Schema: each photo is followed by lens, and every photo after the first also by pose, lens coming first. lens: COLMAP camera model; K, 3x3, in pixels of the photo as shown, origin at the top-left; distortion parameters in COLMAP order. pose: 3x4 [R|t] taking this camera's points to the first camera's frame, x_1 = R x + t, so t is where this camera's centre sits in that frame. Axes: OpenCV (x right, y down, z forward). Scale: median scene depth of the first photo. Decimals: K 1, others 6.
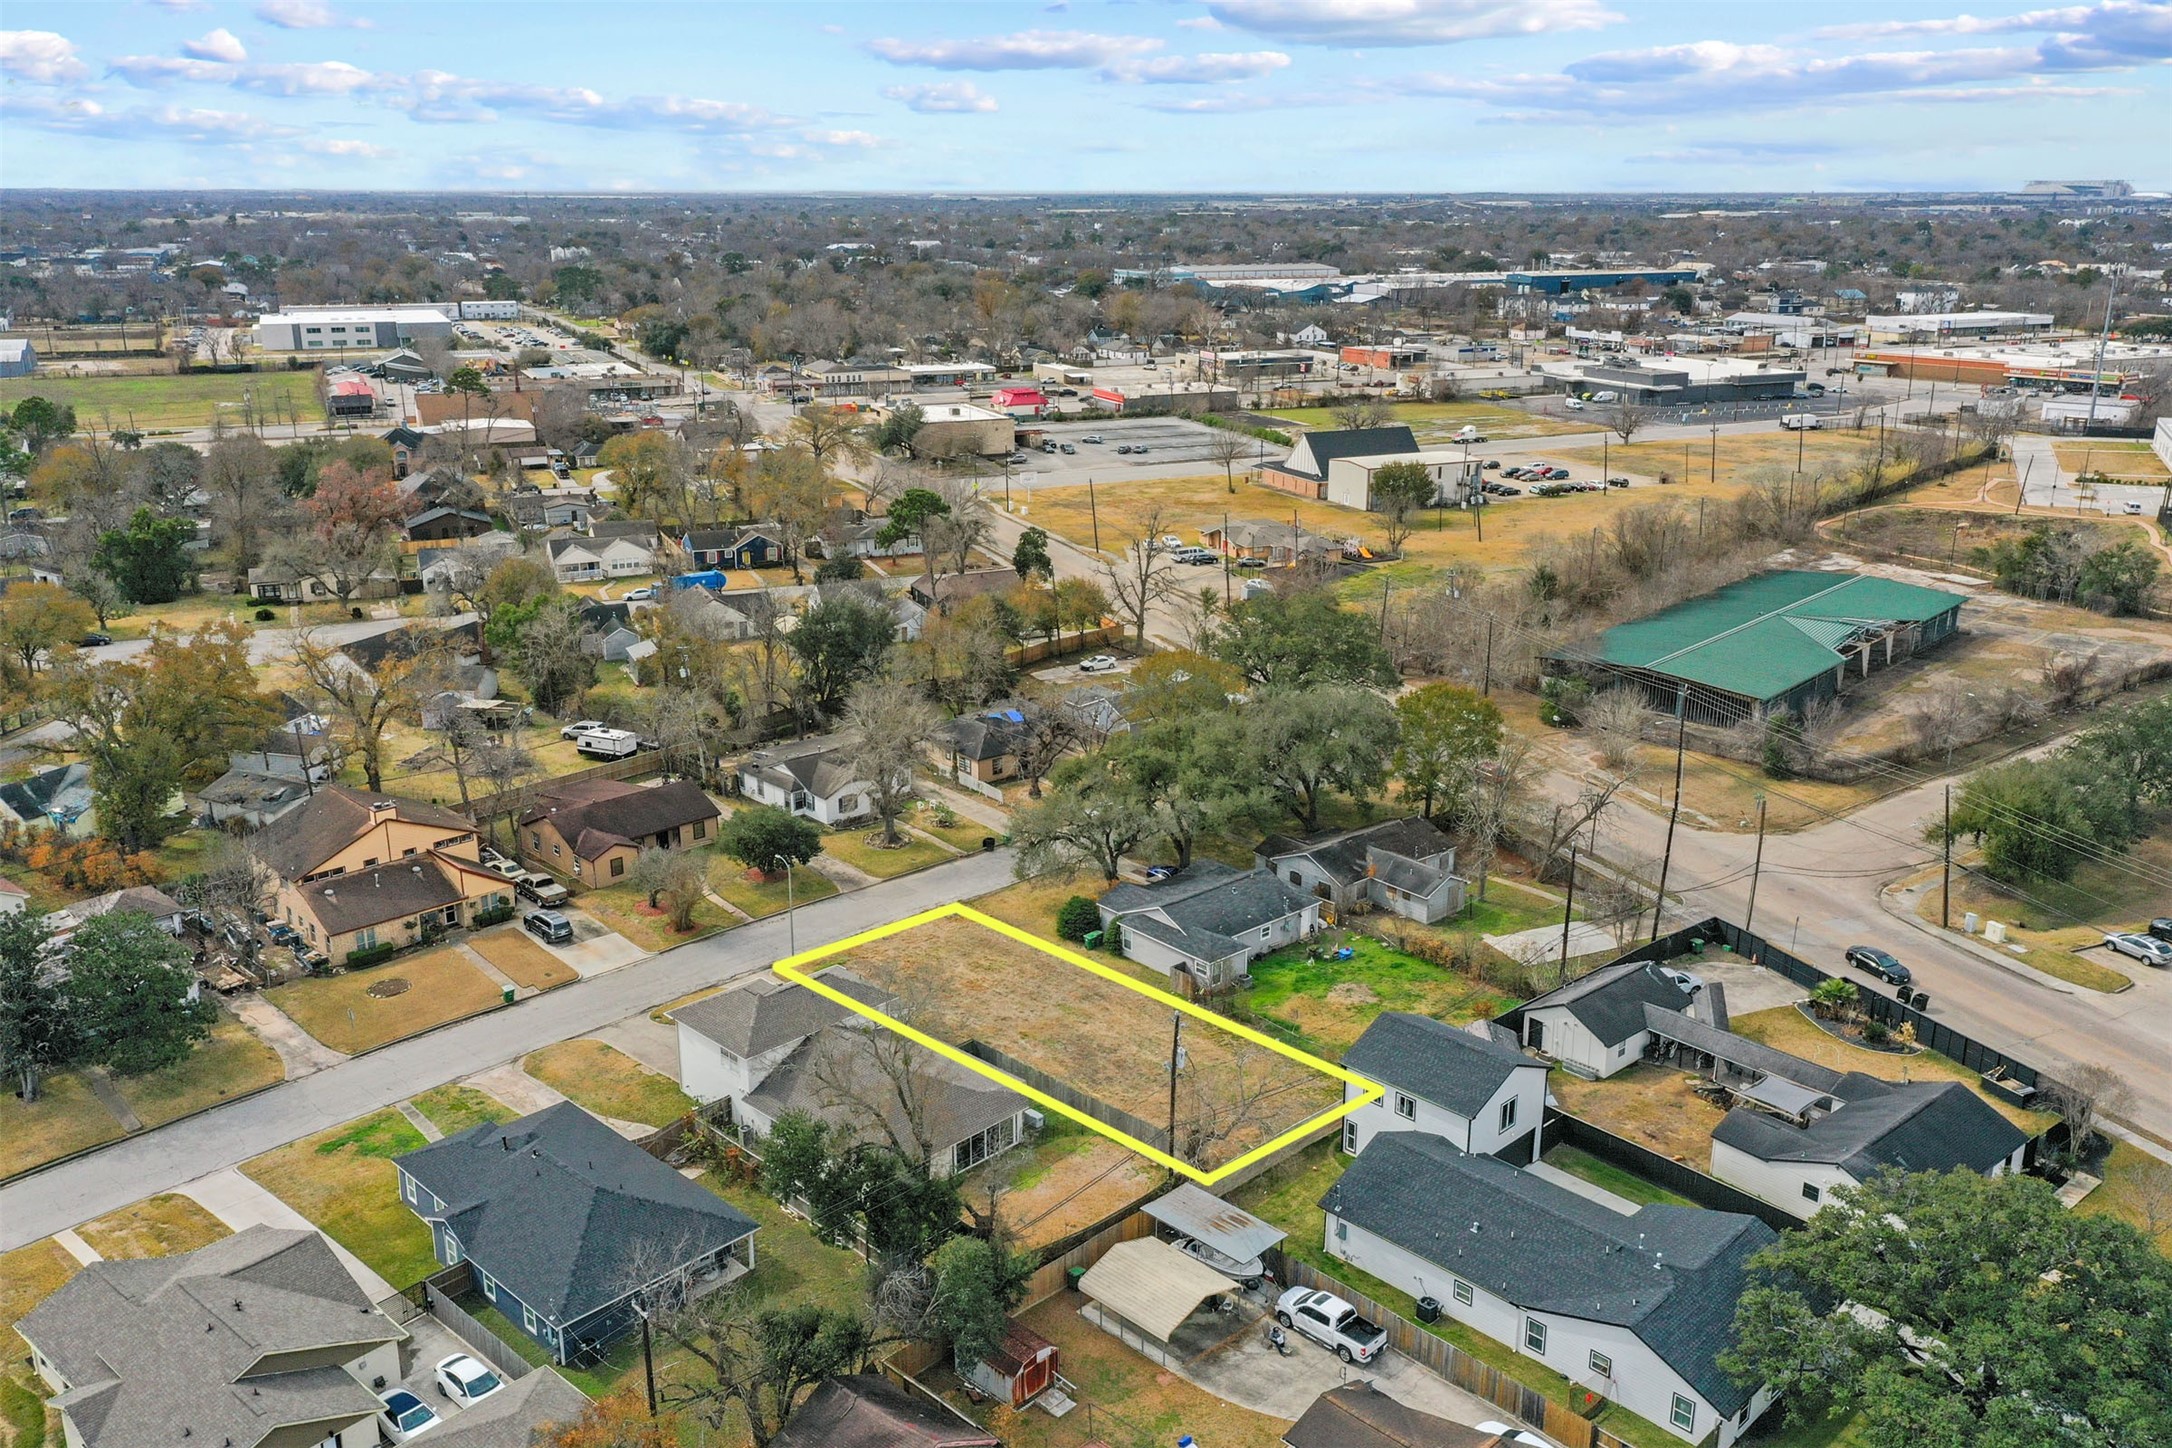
lens RADIAL K [[1743.7, 0, 1086.0], [0, 1743.7, 724.0], [0, 0, 1]] dist [0.028647, -0.003383]
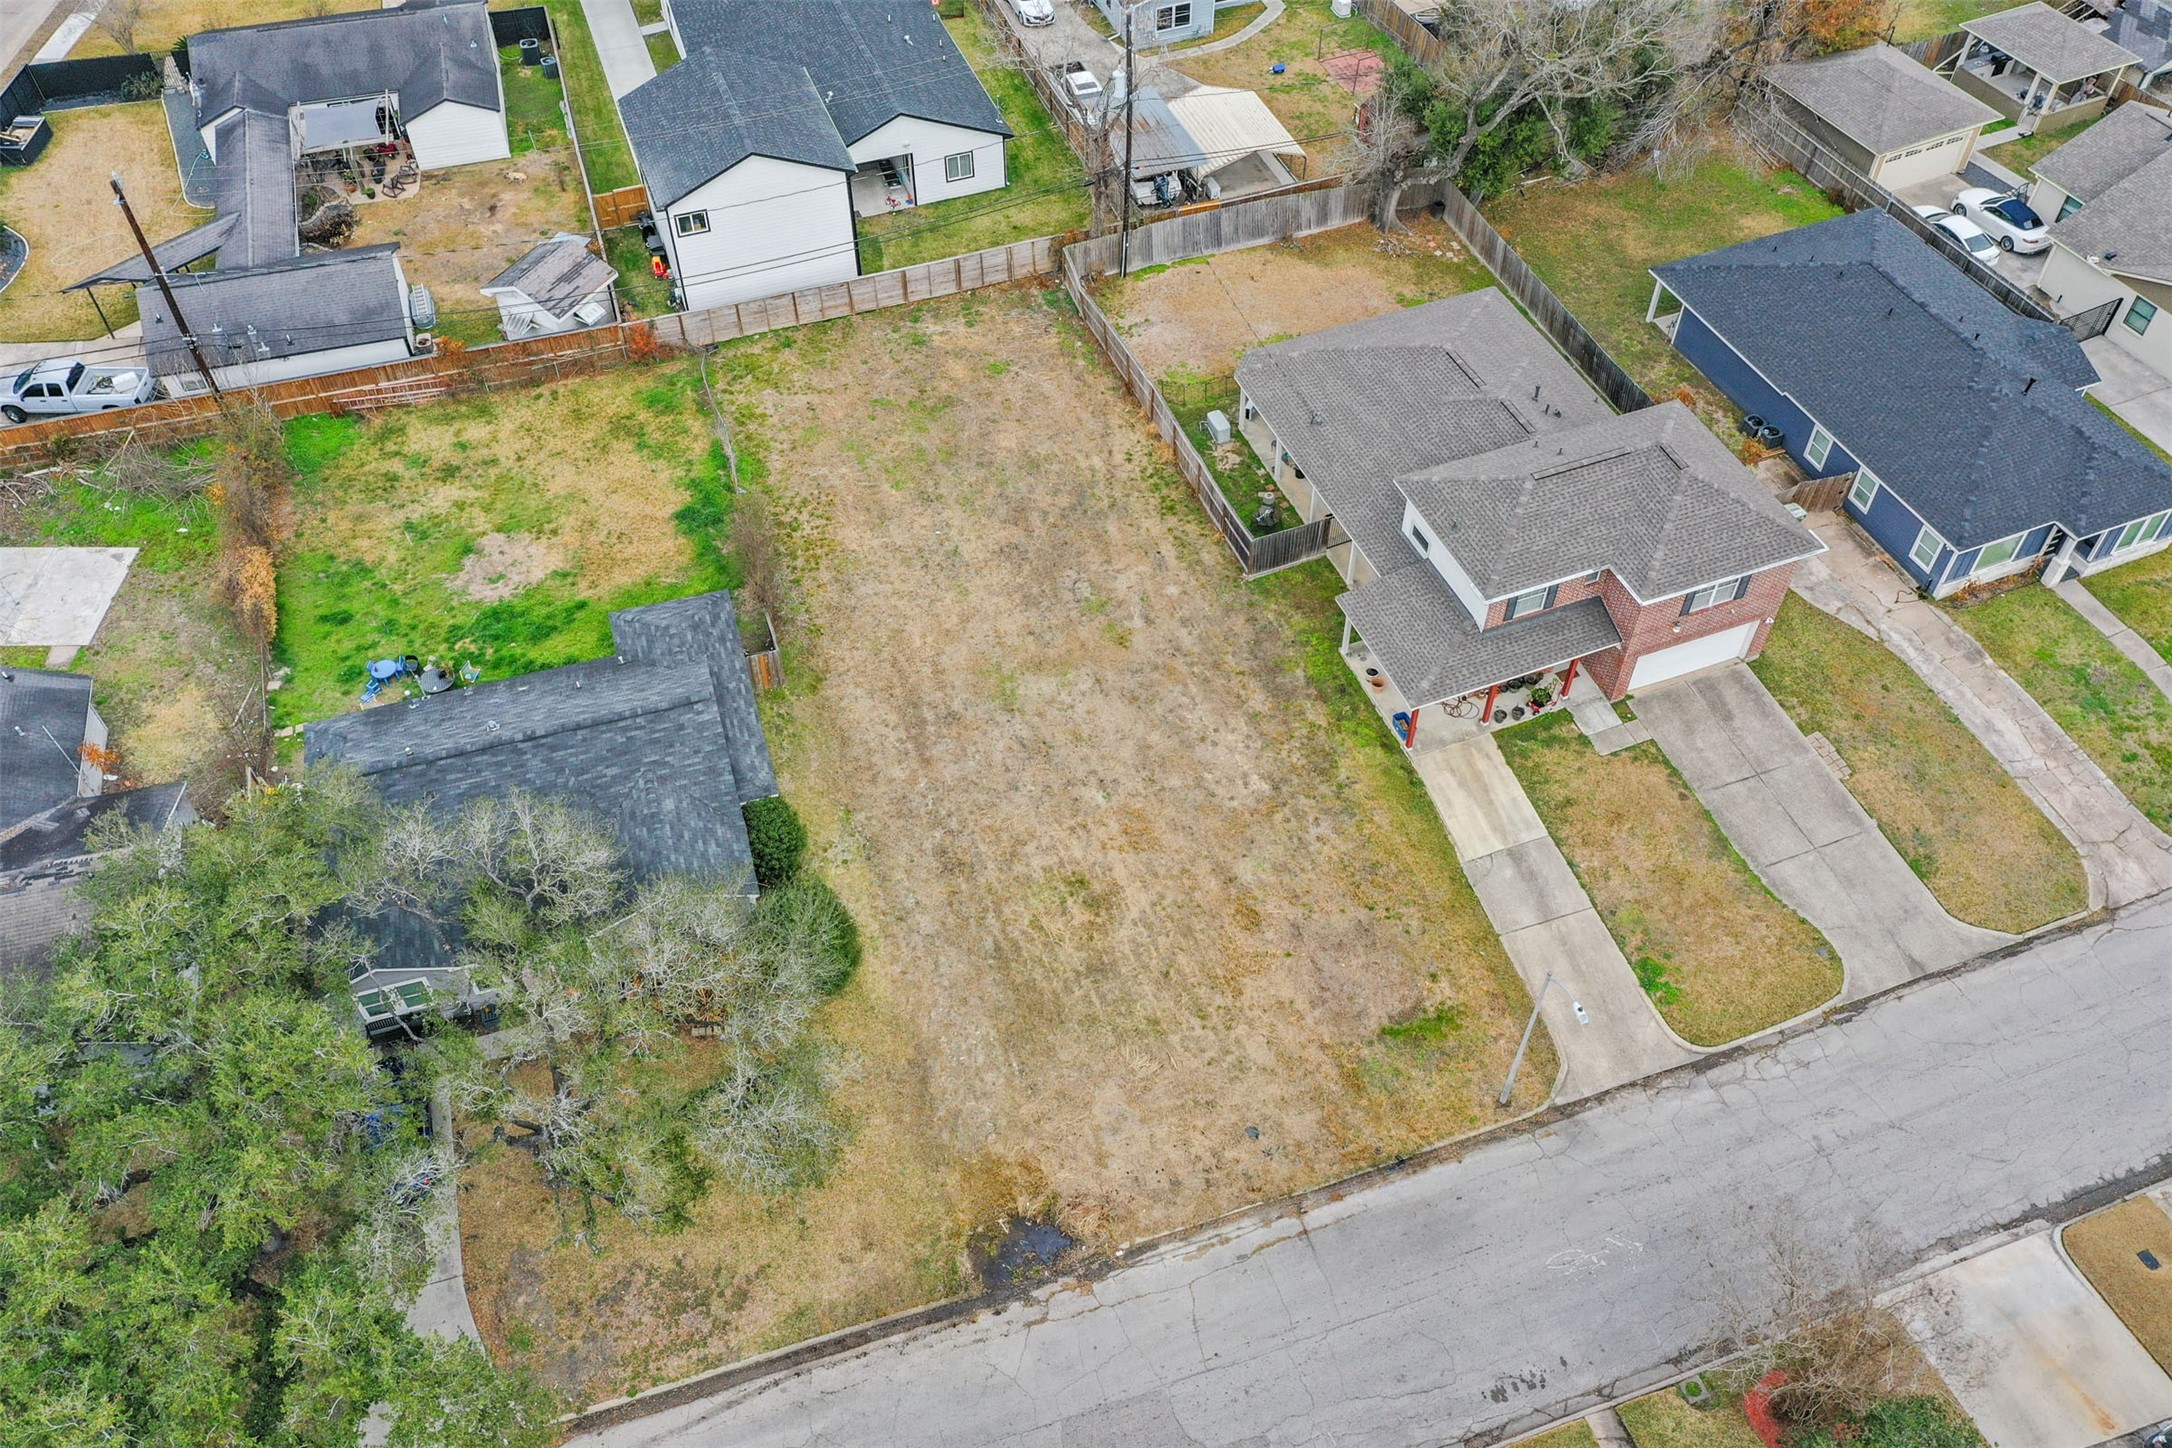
lens RADIAL K [[1743.7, 0, 1086.0], [0, 1743.7, 724.0], [0, 0, 1]] dist [0.028647, -0.003383]
pose [[-0.912225, -0.305021, 0.273511, -0.161718], [0.125282, 0.427935, 0.895084, -0.266069], [-0.390064, 0.850784, -0.352160, 1.087480]]
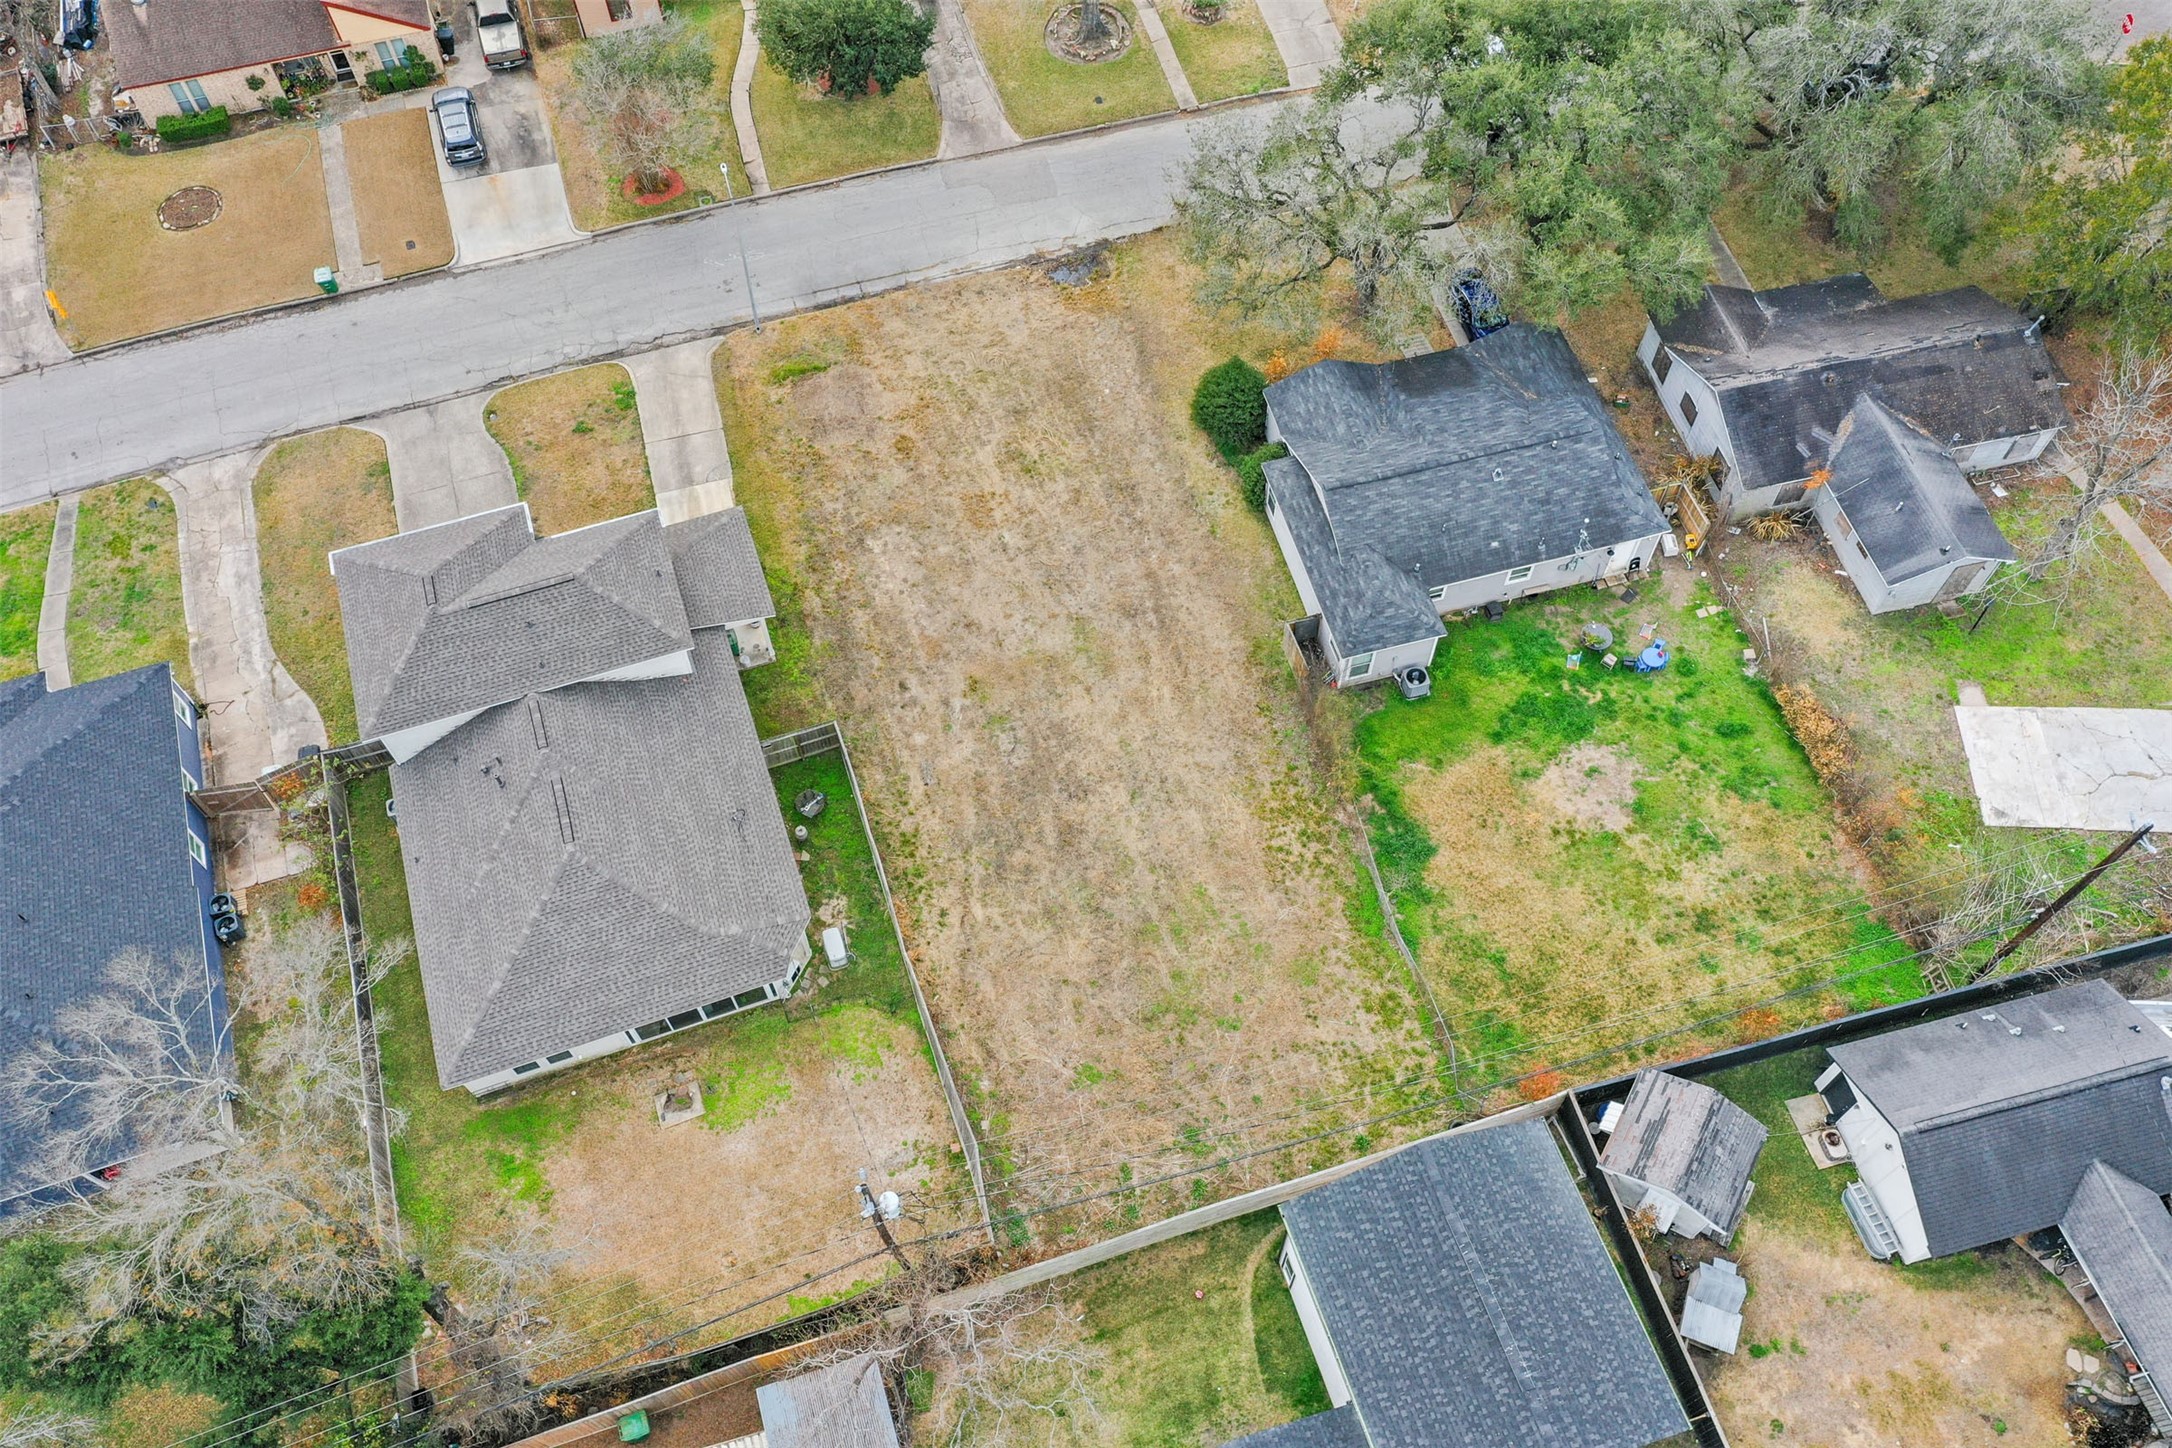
lens RADIAL K [[1743.7, 0, 1086.0], [0, 1743.7, 724.0], [0, 0, 1]] dist [0.028647, -0.003383]
pose [[0.896291, 0.373551, -0.239004, 0.126559], [-0.120557, 0.723891, 0.679300, -0.187502], [0.426766, -0.580036, 0.693851, 0.541690]]
